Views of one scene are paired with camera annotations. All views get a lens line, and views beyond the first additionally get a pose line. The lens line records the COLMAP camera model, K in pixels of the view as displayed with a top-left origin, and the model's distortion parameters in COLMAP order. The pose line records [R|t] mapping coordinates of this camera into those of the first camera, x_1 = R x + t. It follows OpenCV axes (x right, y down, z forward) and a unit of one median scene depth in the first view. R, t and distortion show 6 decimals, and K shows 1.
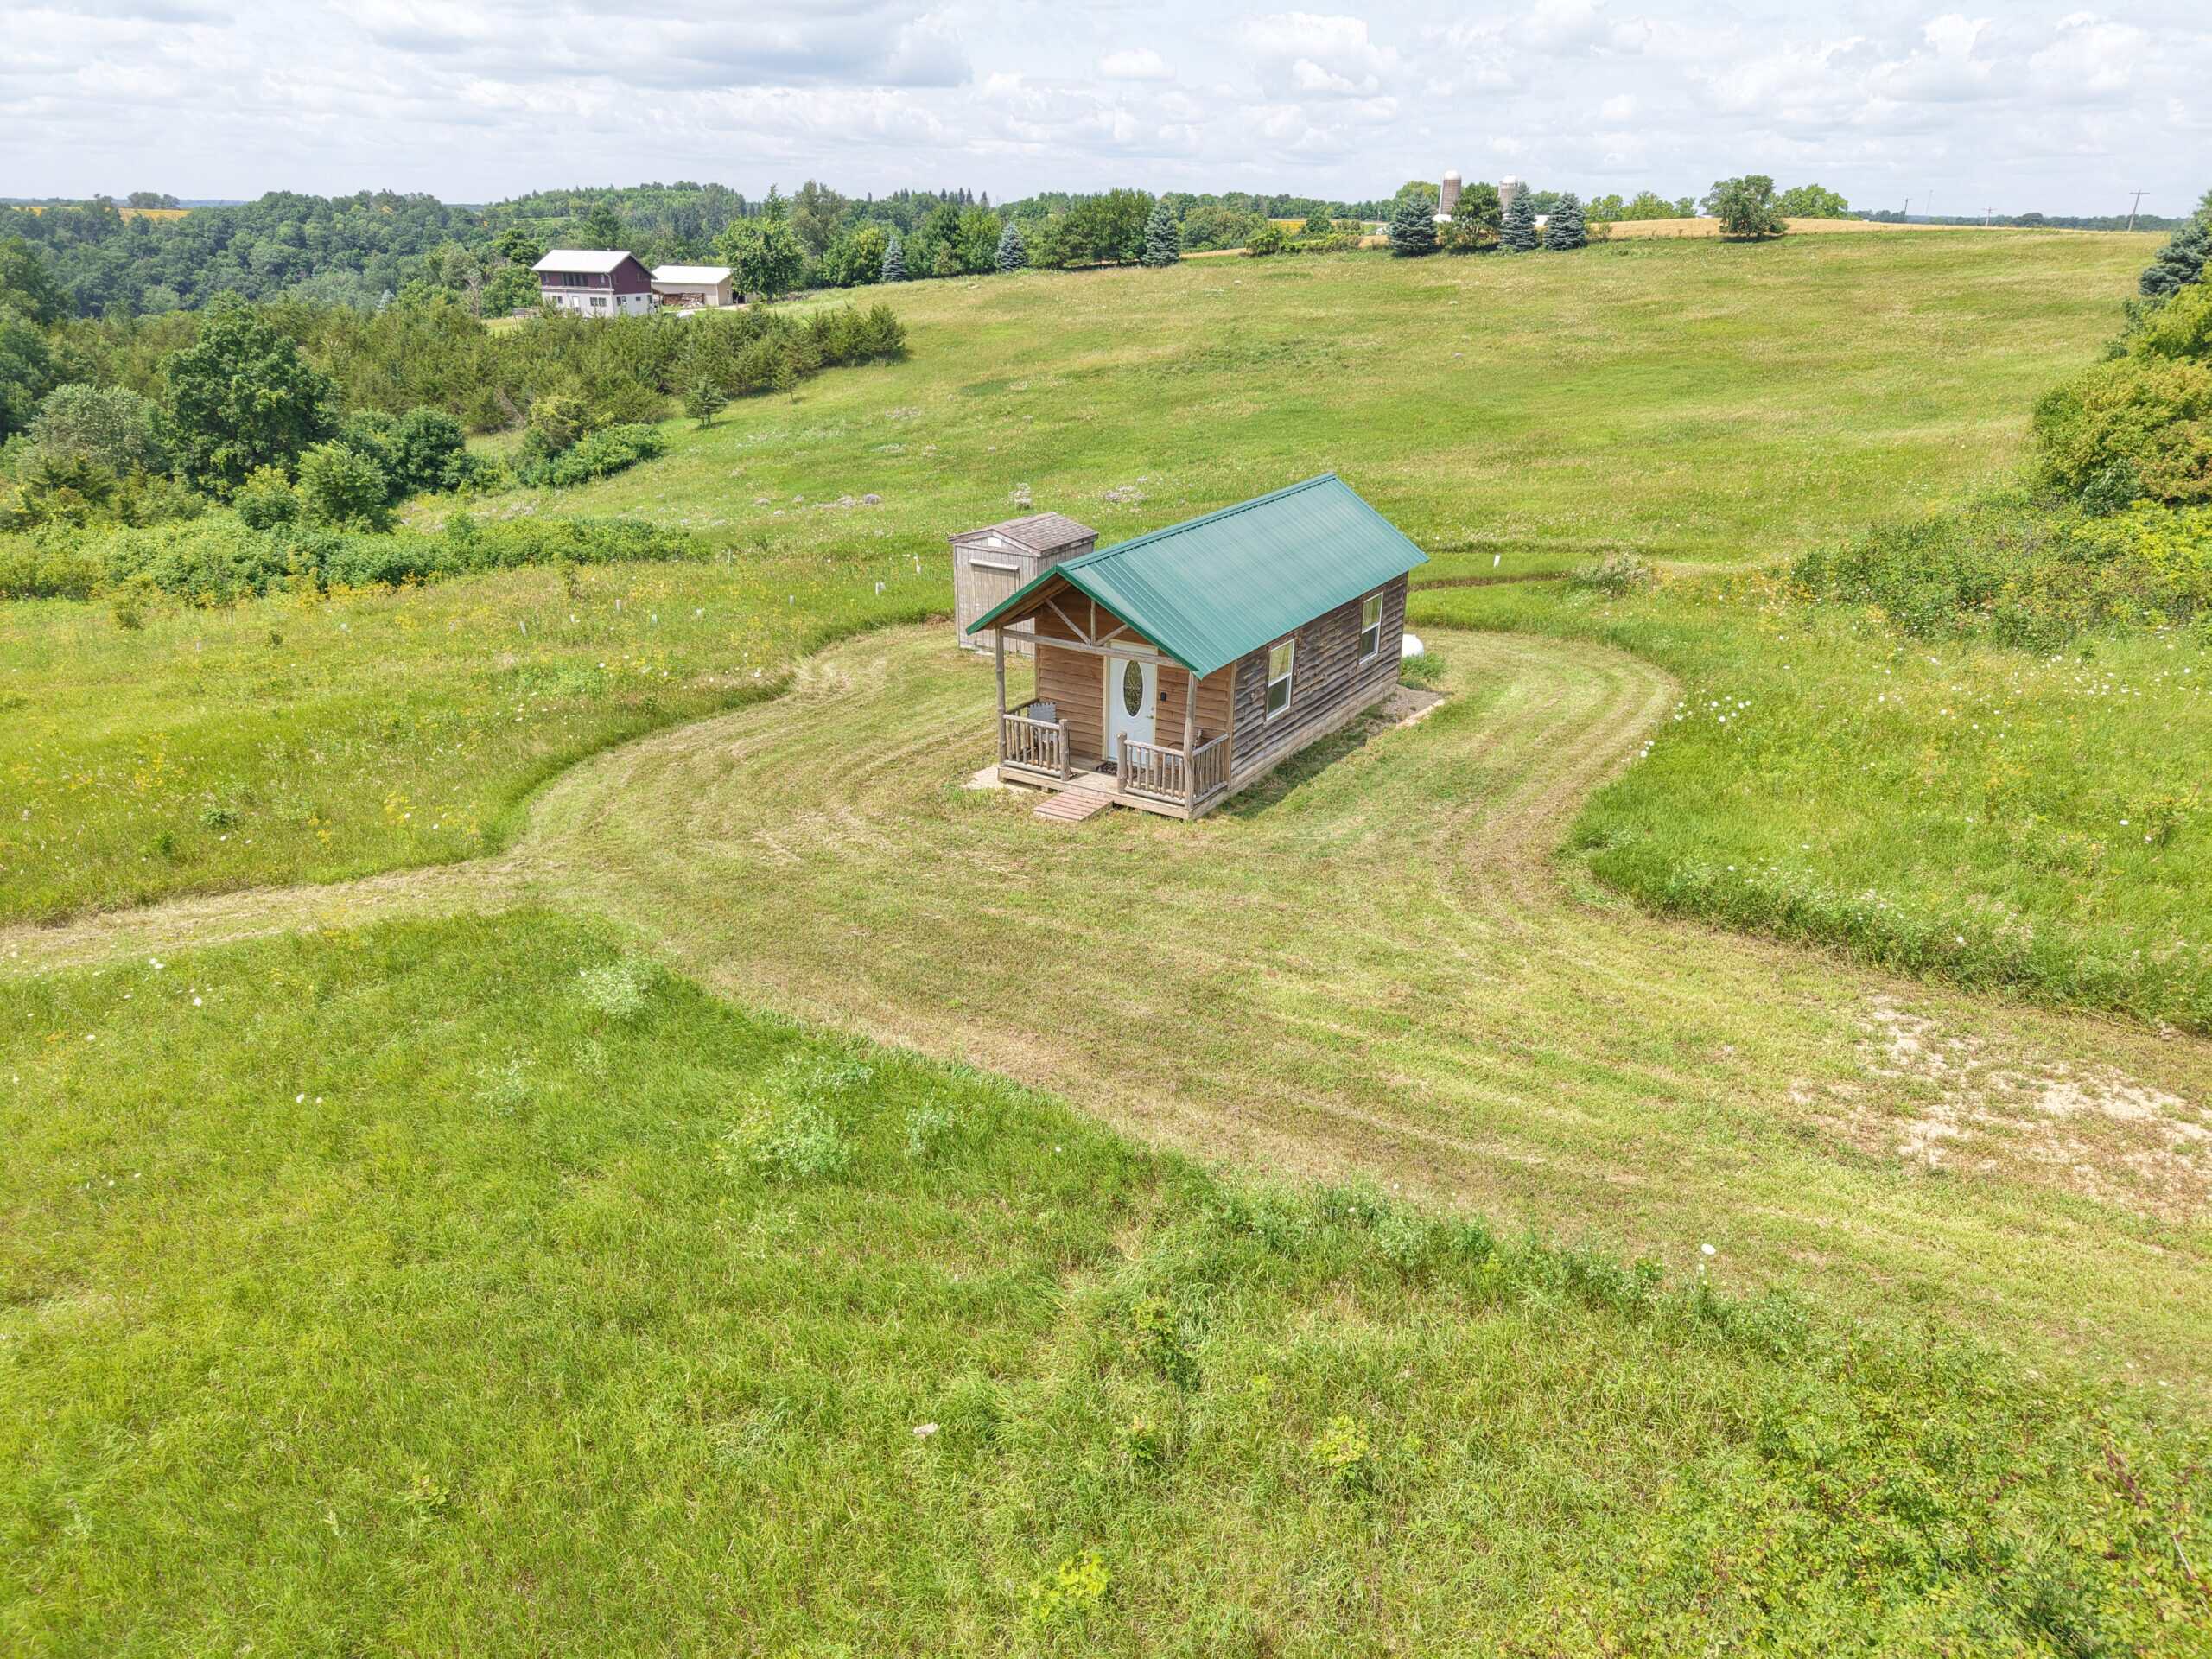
lens RADIAL K [[1483.8, 0, 1106.0], [0, 1483.8, 829.5], [0, 0, 1]] dist [-0.001035, -0.004151]
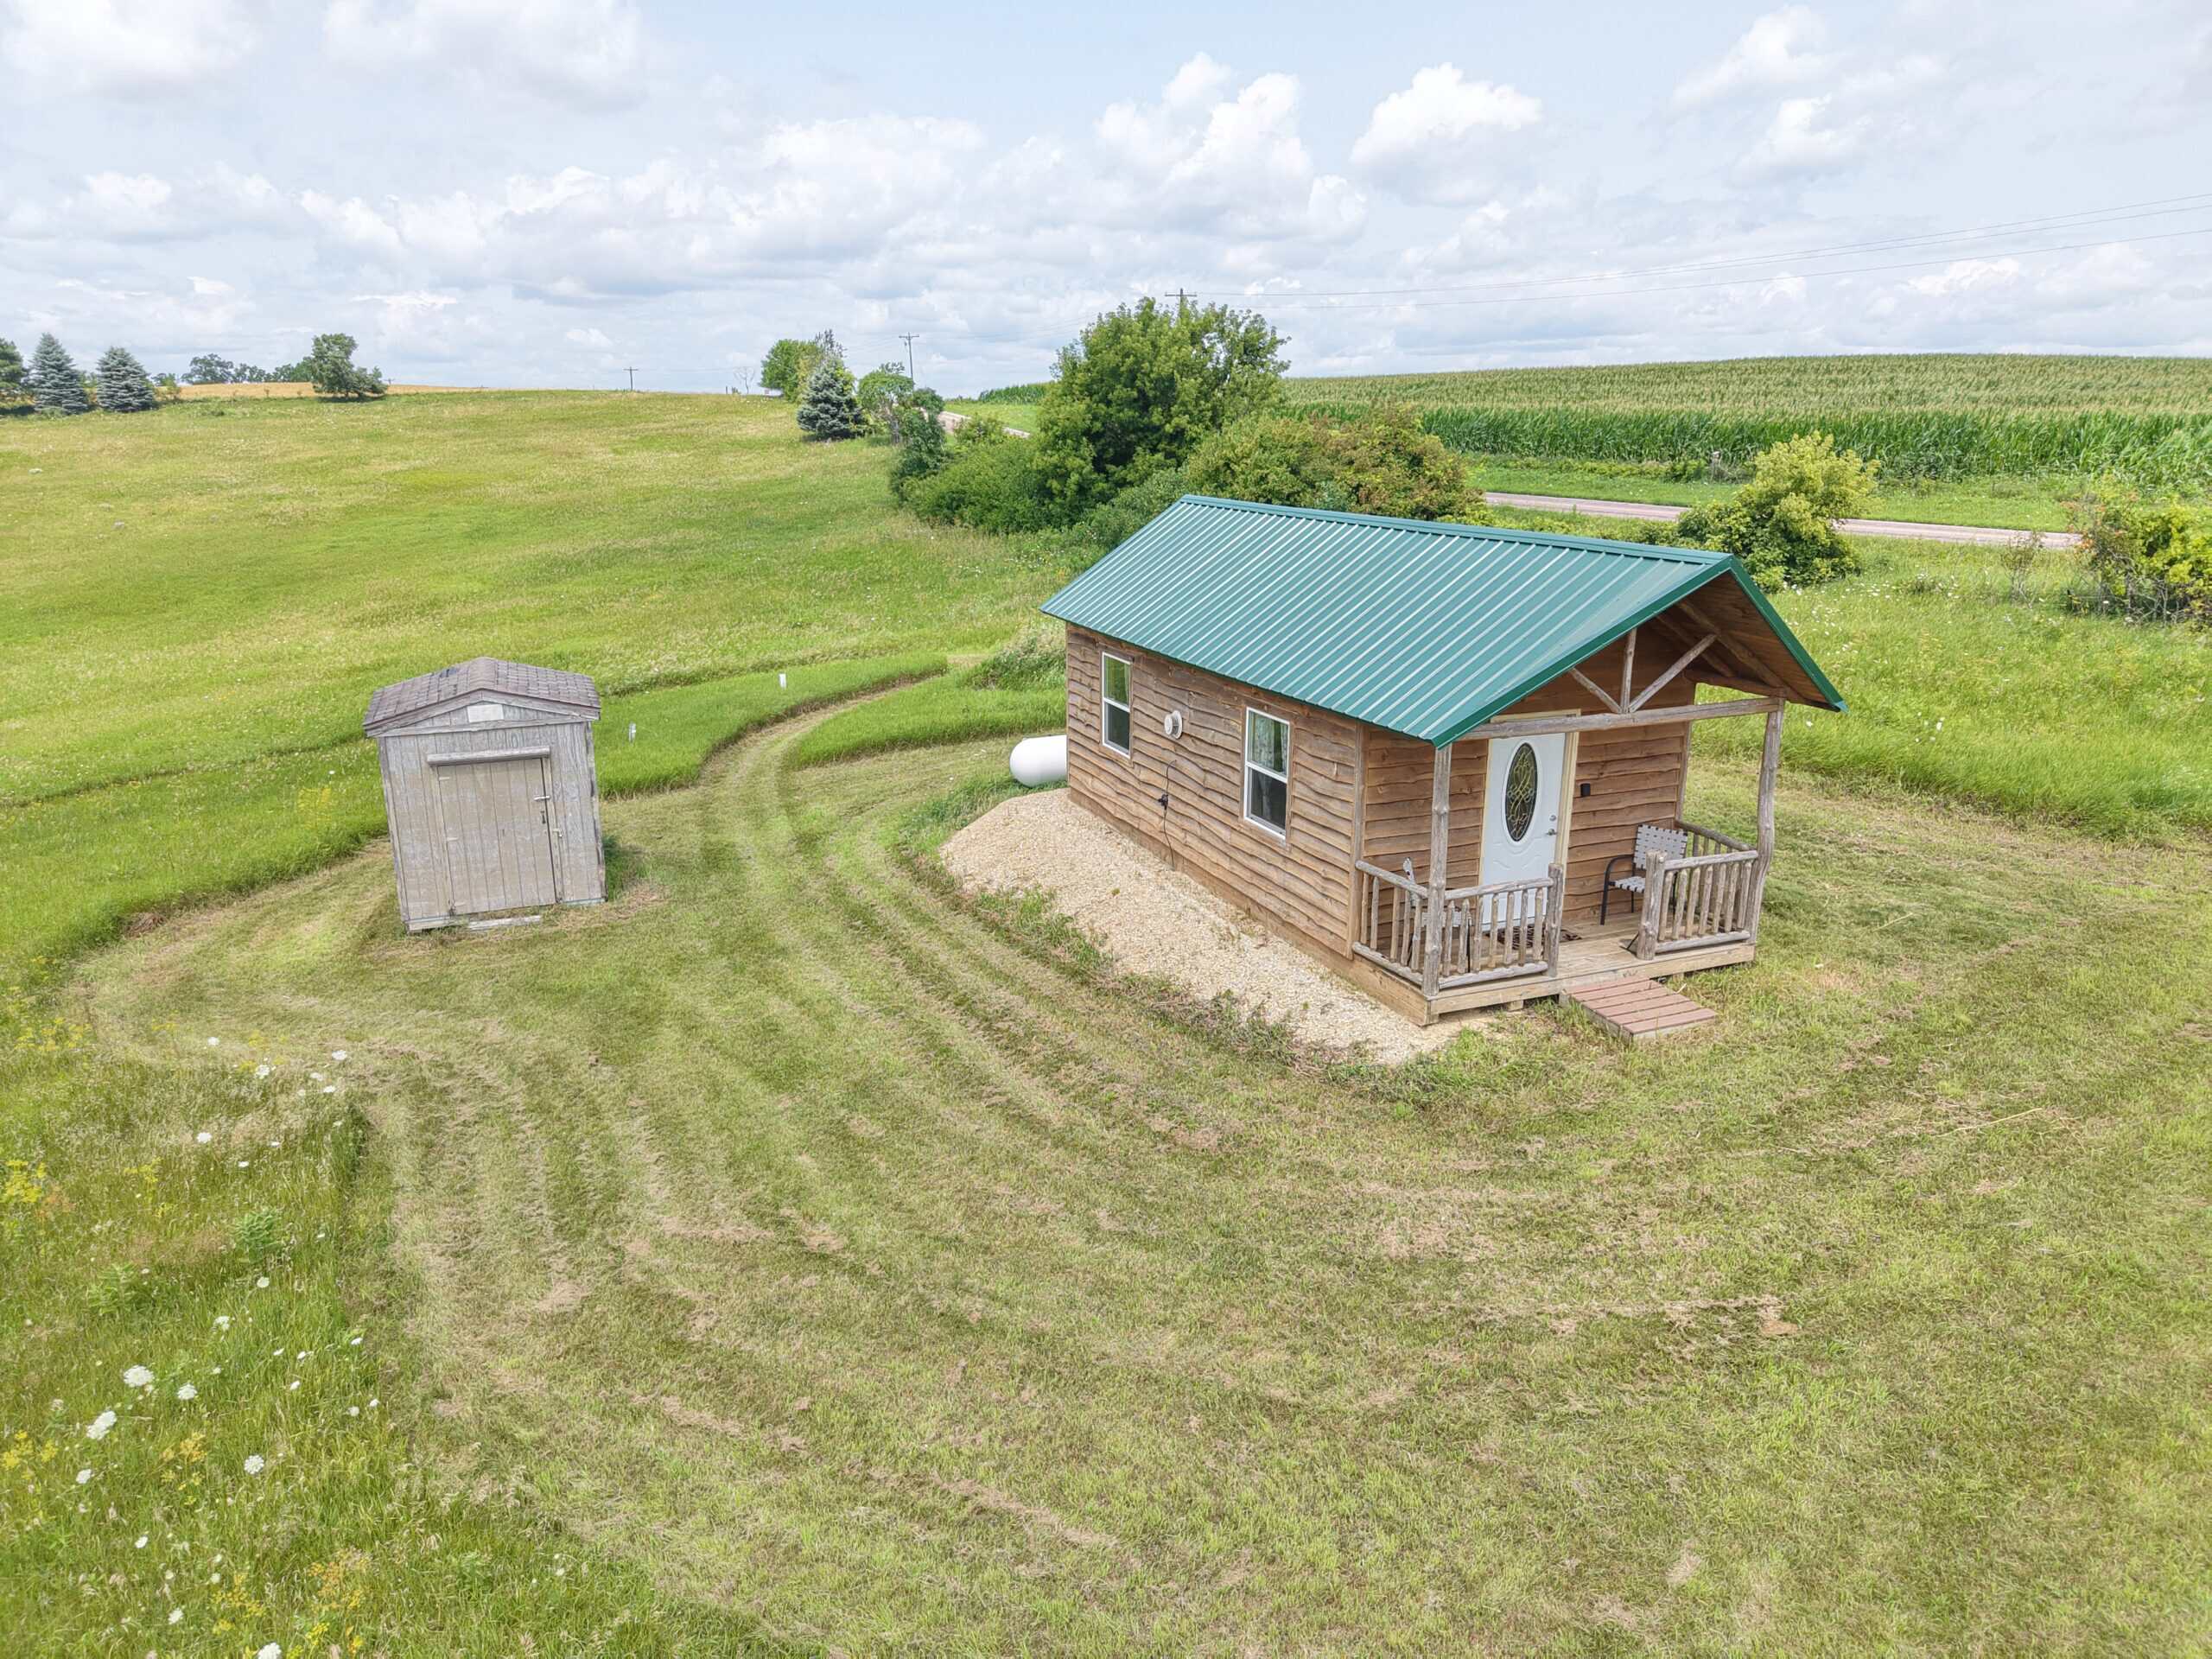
lens RADIAL K [[1483.8, 0, 1106.0], [0, 1483.8, 829.5], [0, 0, 1]] dist [-0.001035, -0.004151]
pose [[0.588991, -0.218232, 0.778116, -0.077951], [0.307451, 0.950957, 0.033984, -0.022088], [-0.747371, 0.219217, 0.627201, 0.109188]]
